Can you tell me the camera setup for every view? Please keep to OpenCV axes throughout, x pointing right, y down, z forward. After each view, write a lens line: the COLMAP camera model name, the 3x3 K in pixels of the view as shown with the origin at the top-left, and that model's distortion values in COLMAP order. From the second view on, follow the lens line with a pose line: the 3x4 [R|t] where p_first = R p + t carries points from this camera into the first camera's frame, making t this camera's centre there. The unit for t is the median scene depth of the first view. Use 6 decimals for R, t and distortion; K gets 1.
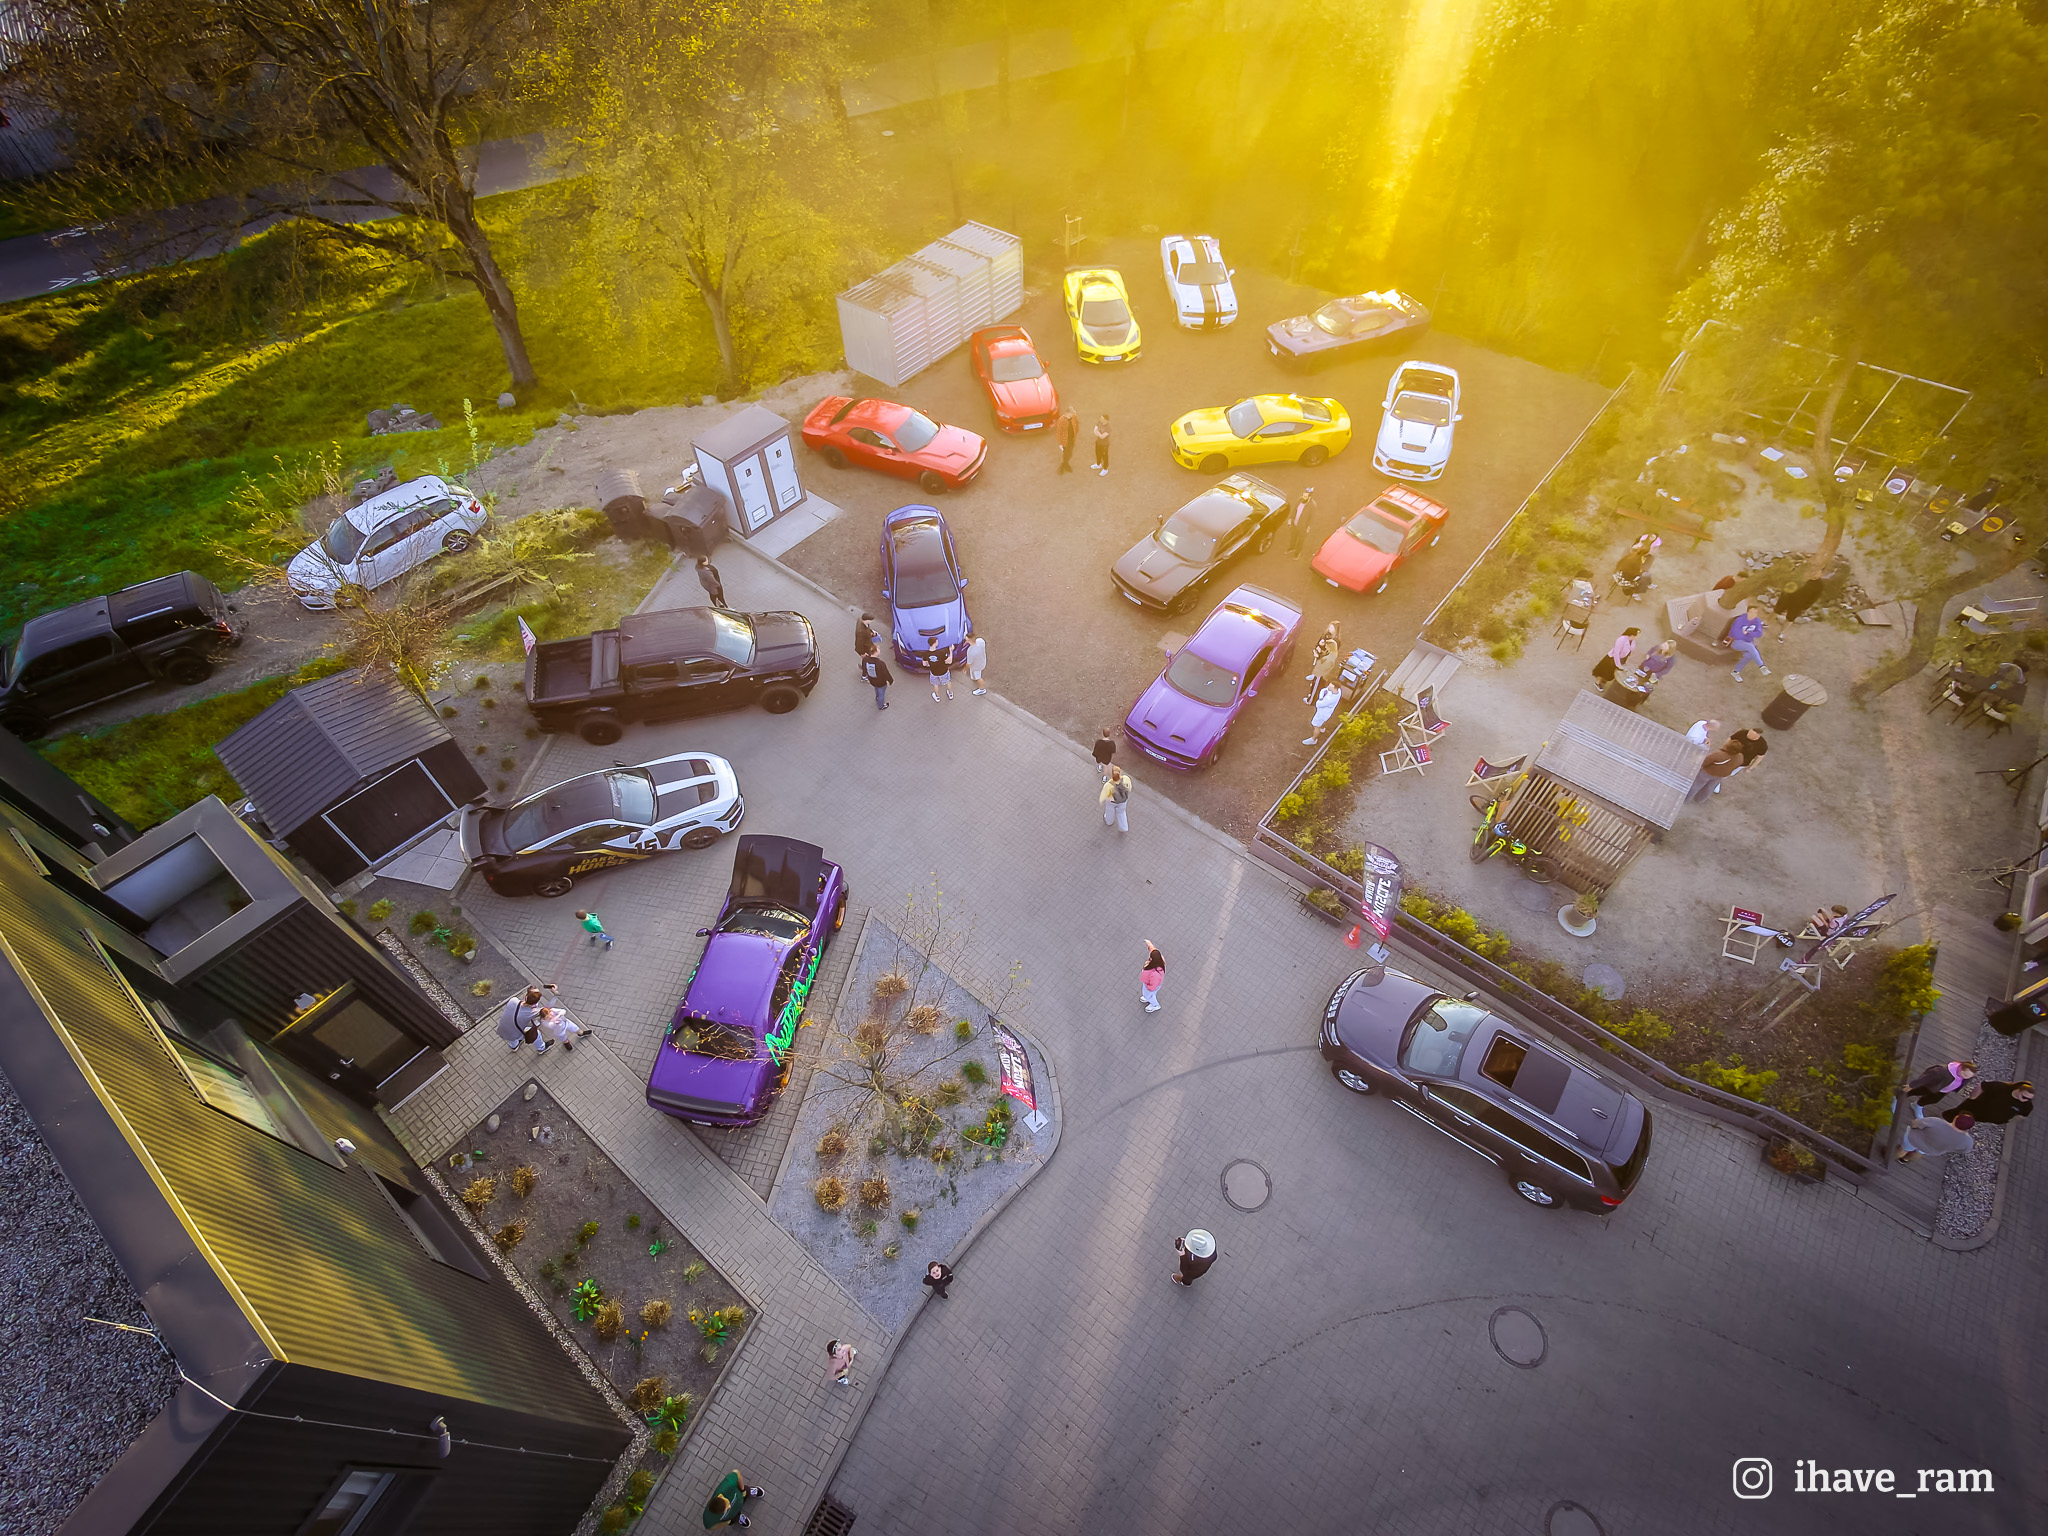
lens RADIAL K [[972.8, 0, 1021.4], [0, 972.8, 771.7], [0, 0, 1]] dist [-0.001339, 0.000909]
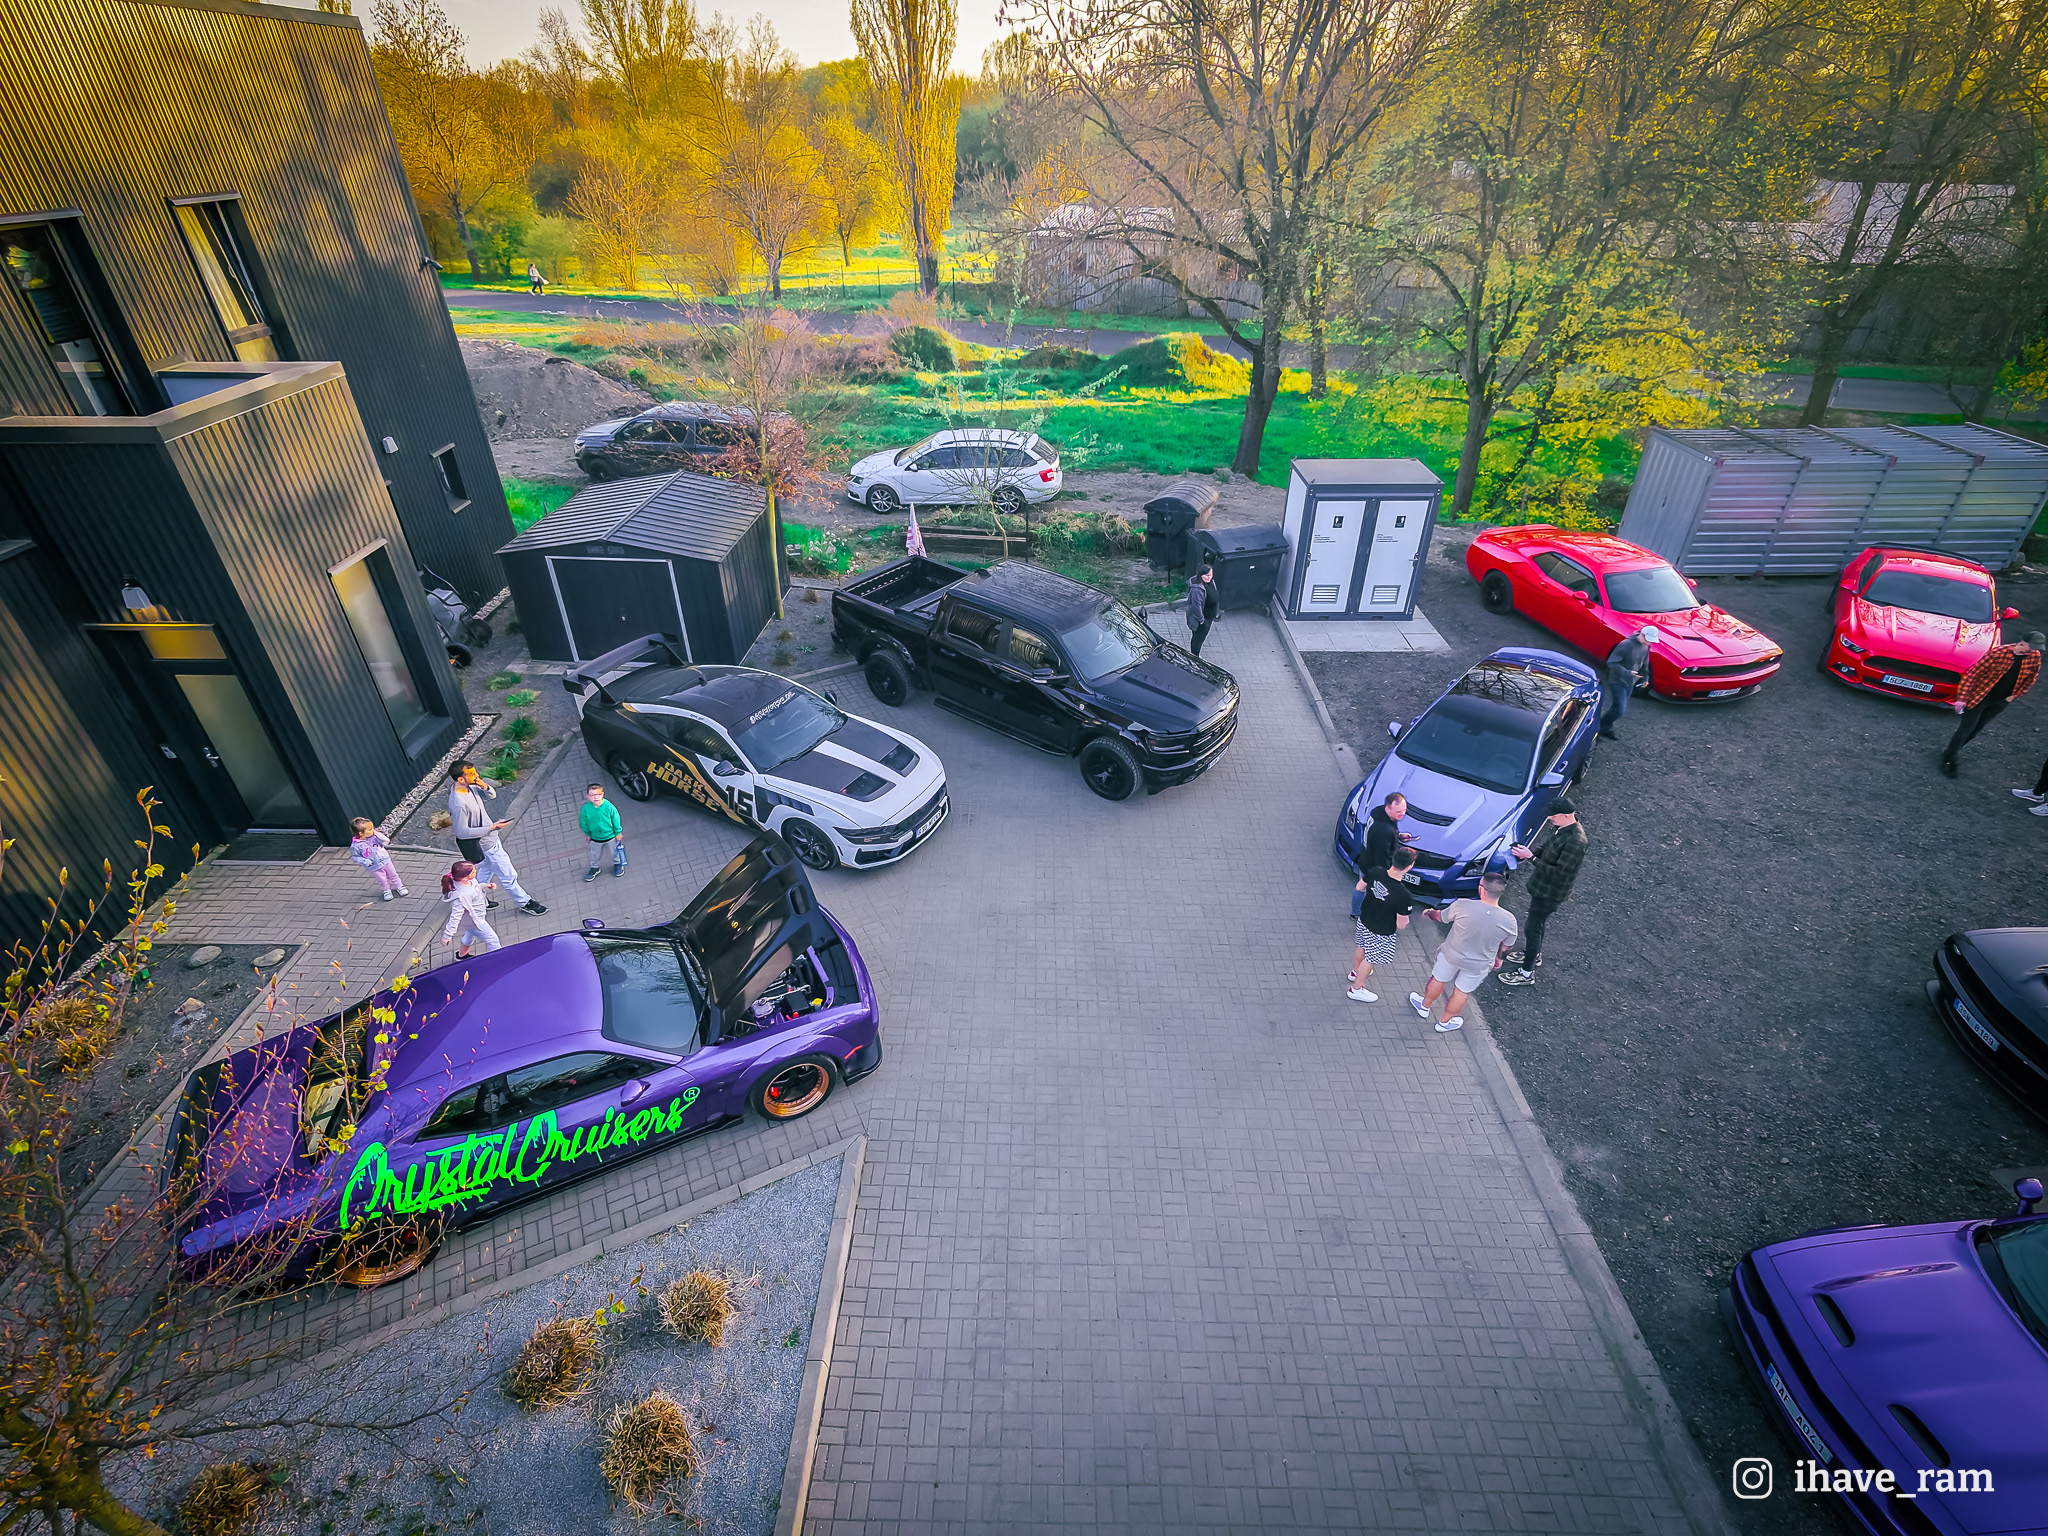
lens RADIAL K [[972.8, 0, 1025.4], [0, 972.8, 768.8], [0, 0, 1]] dist [-0.001339, 0.000909]
pose [[0.627203, 0.438479, -0.643703, 0.082049], [-0.619243, 0.782012, -0.070677, -0.004053], [0.472393, 0.442937, 0.762005, 0.500914]]
